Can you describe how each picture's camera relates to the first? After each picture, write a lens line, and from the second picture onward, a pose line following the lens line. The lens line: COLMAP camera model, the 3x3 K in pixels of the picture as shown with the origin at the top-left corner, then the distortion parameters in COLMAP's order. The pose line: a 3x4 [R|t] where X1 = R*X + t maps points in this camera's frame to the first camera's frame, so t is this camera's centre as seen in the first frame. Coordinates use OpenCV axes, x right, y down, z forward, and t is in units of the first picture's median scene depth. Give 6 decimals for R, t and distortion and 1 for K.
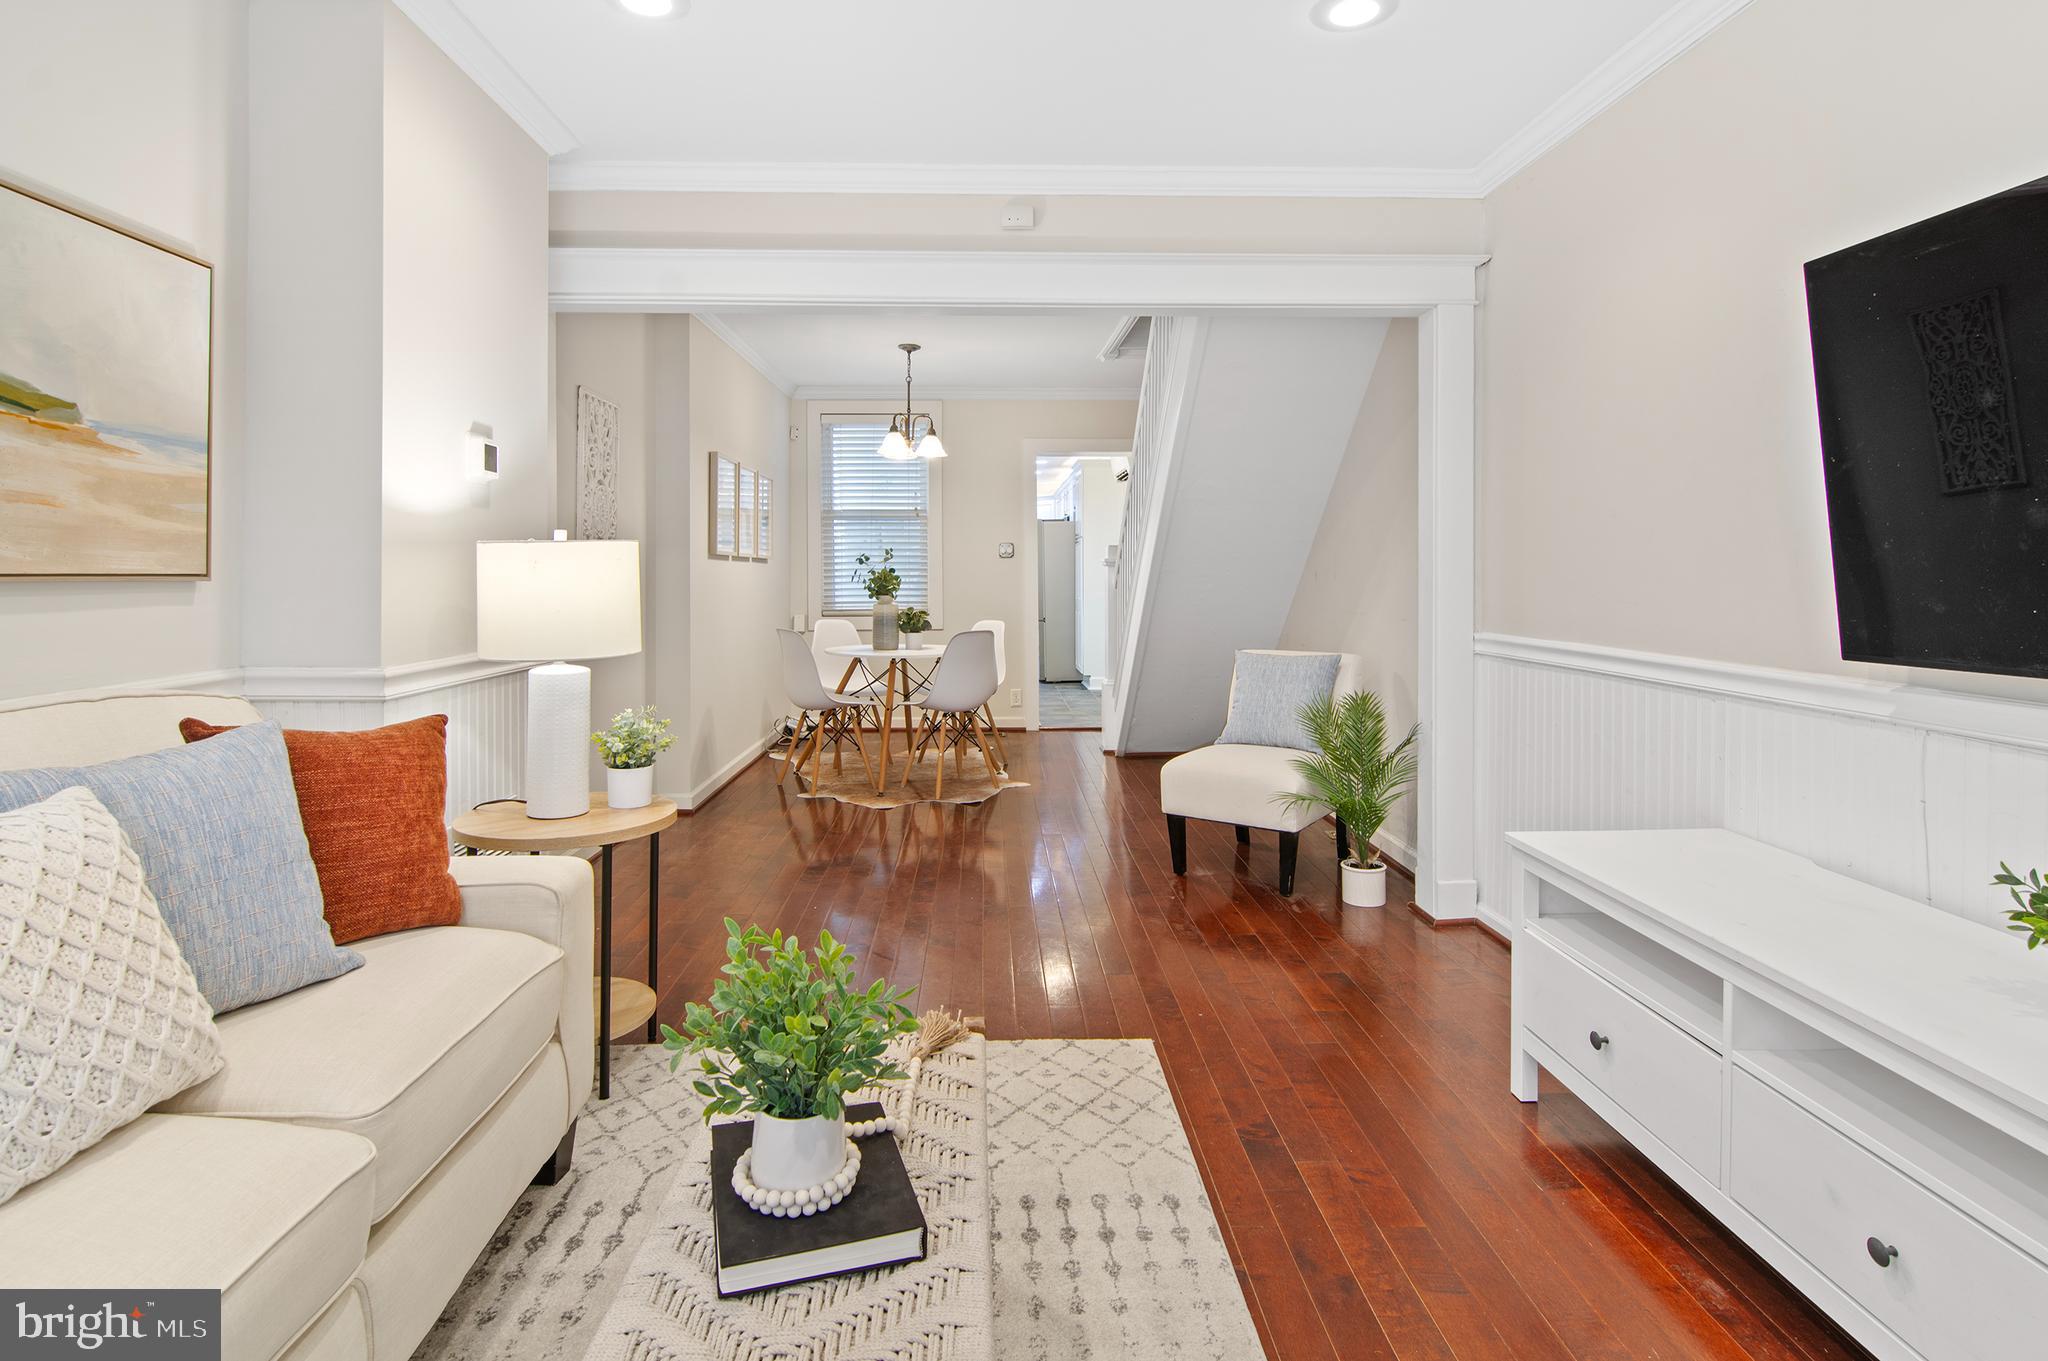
lens RADIAL K [[1013.3, 0, 983.2], [0, 1013.3, 582.5], [0, 0, 1]] dist [-0.001305, -0.001694]
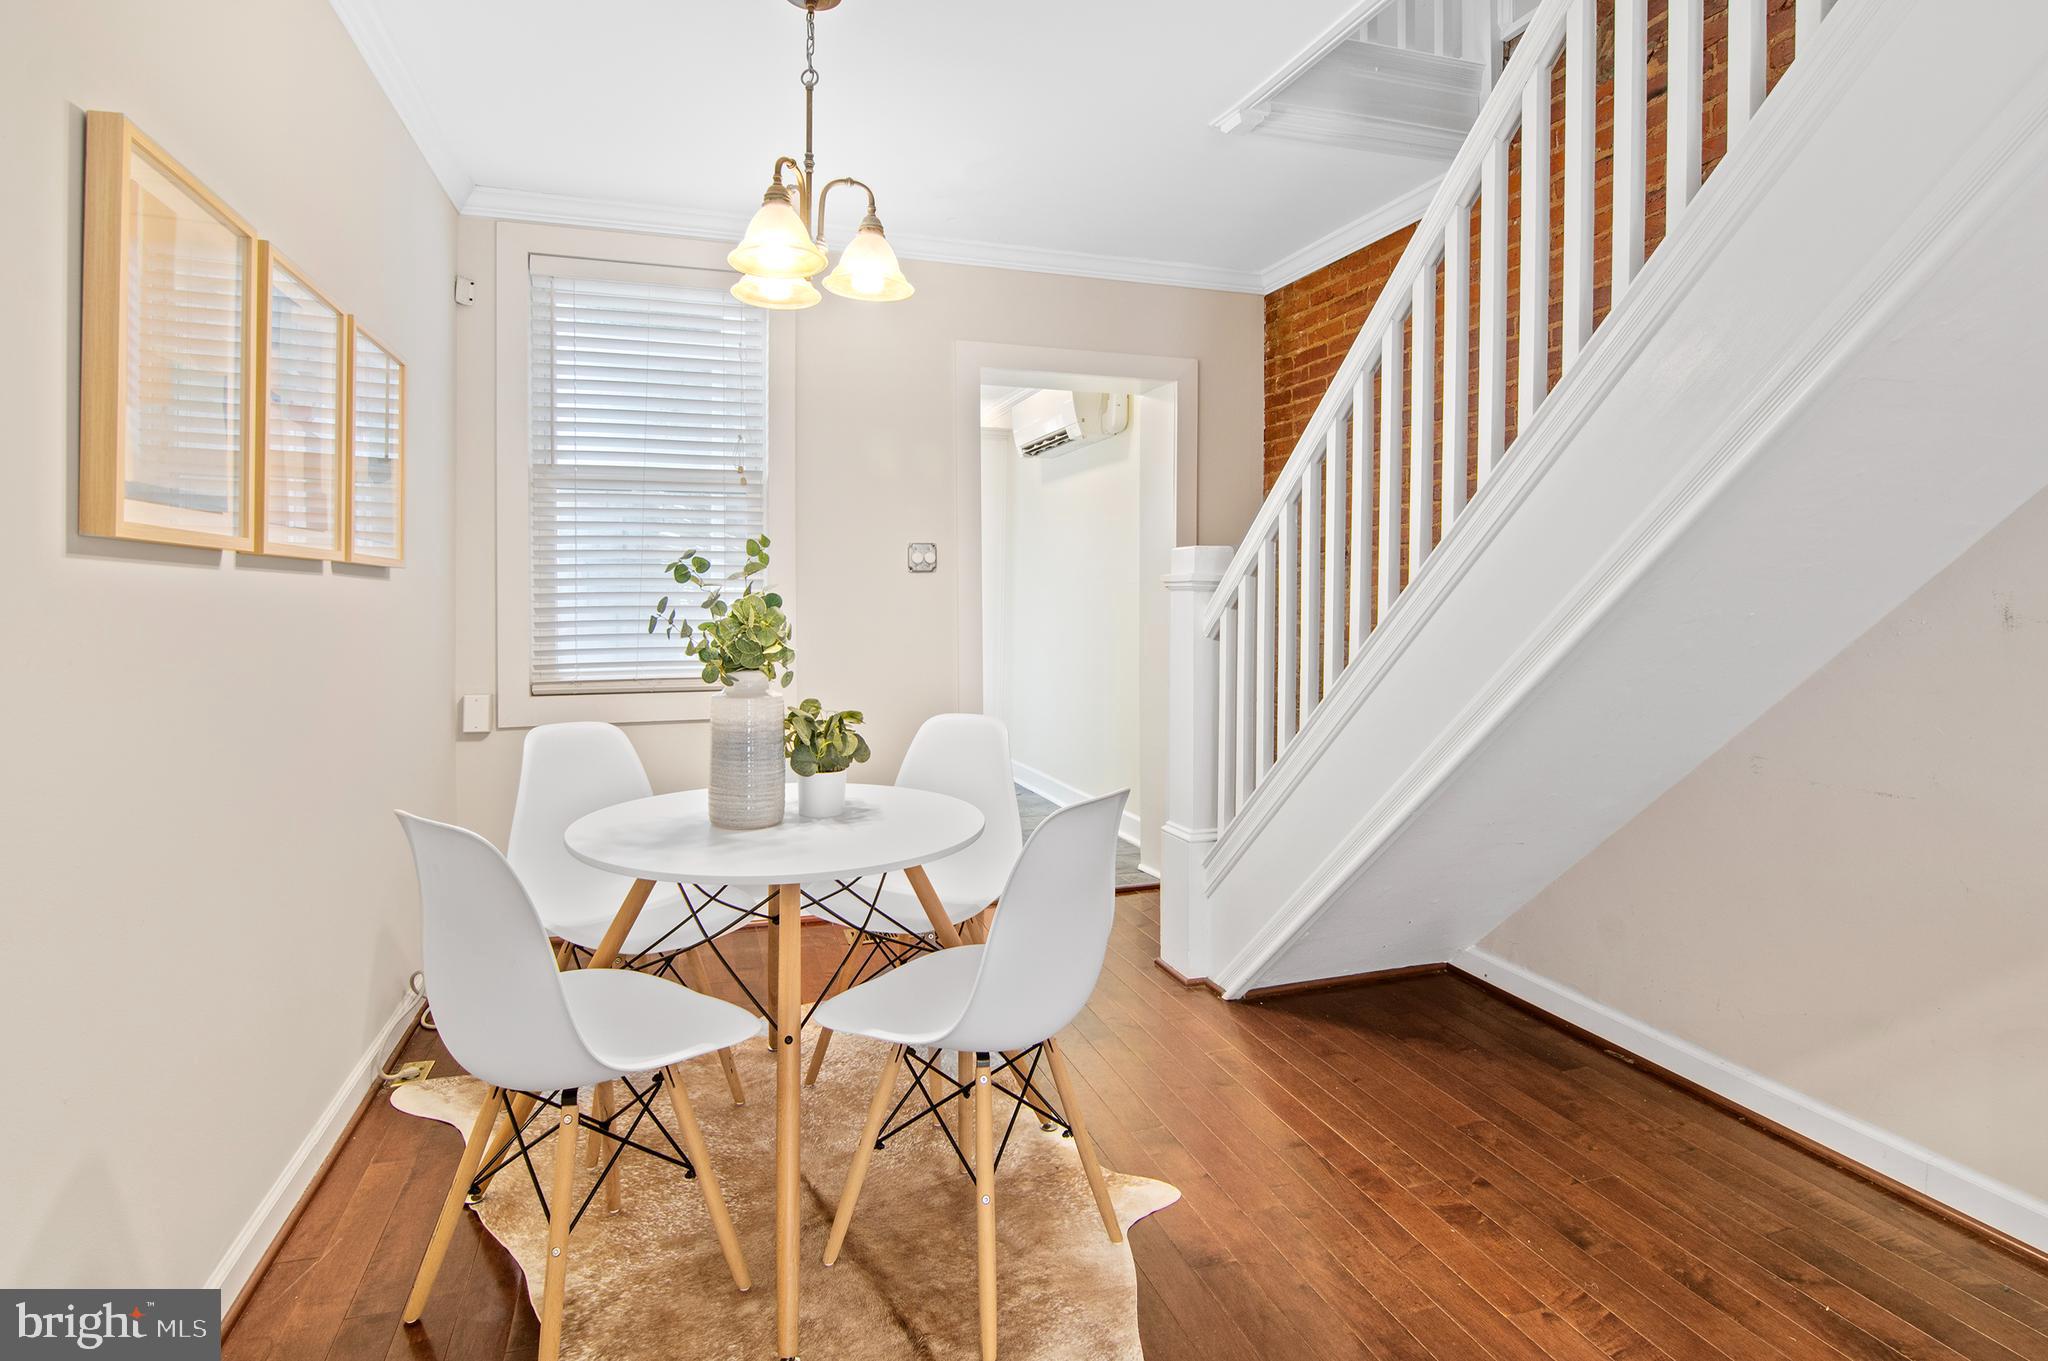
lens RADIAL K [[1013.3, 0, 983.2], [0, 1013.3, 582.5], [0, 0, 1]] dist [-0.001305, -0.001694]
pose [[0.959576, 0.005260, 0.281402, -0.223309], [-0.000326, 0.999845, -0.017577, -0.022395], [-0.281451, 0.016775, 0.959429, 1.221787]]
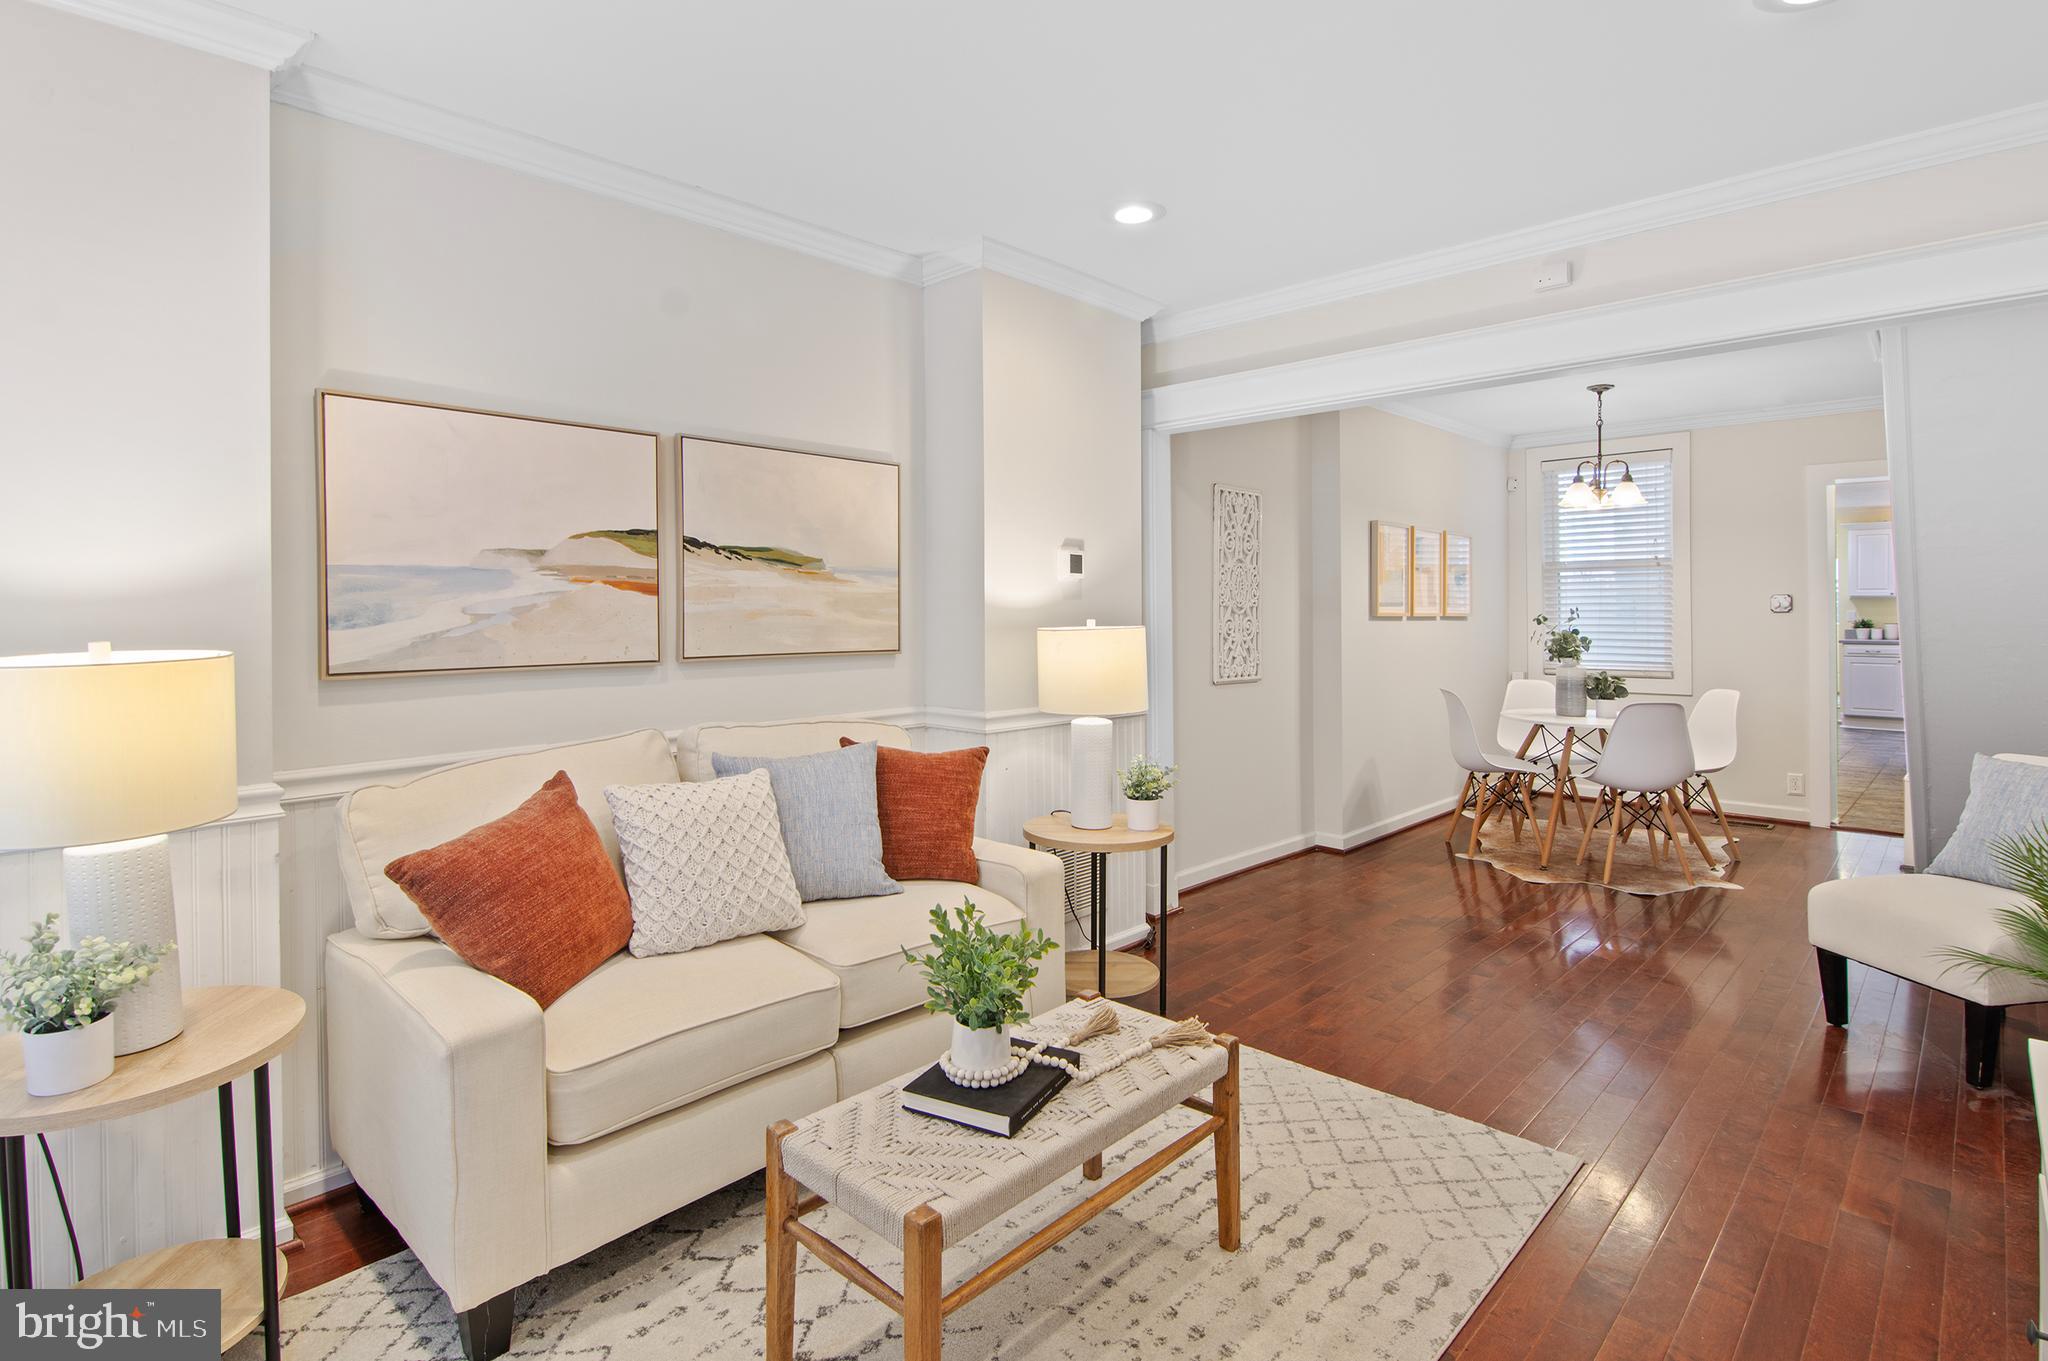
lens RADIAL K [[995.6, 0, 1024.4], [0, 995.6, 628.0], [0, 0, 1]] dist [0.000656, -0.000288]
pose [[0.714043, 0.006547, -0.700071, 0.357095], [-0.002499, 0.999974, 0.006802, -0.037679], [0.700097, -0.003108, 0.714041, -0.016548]]
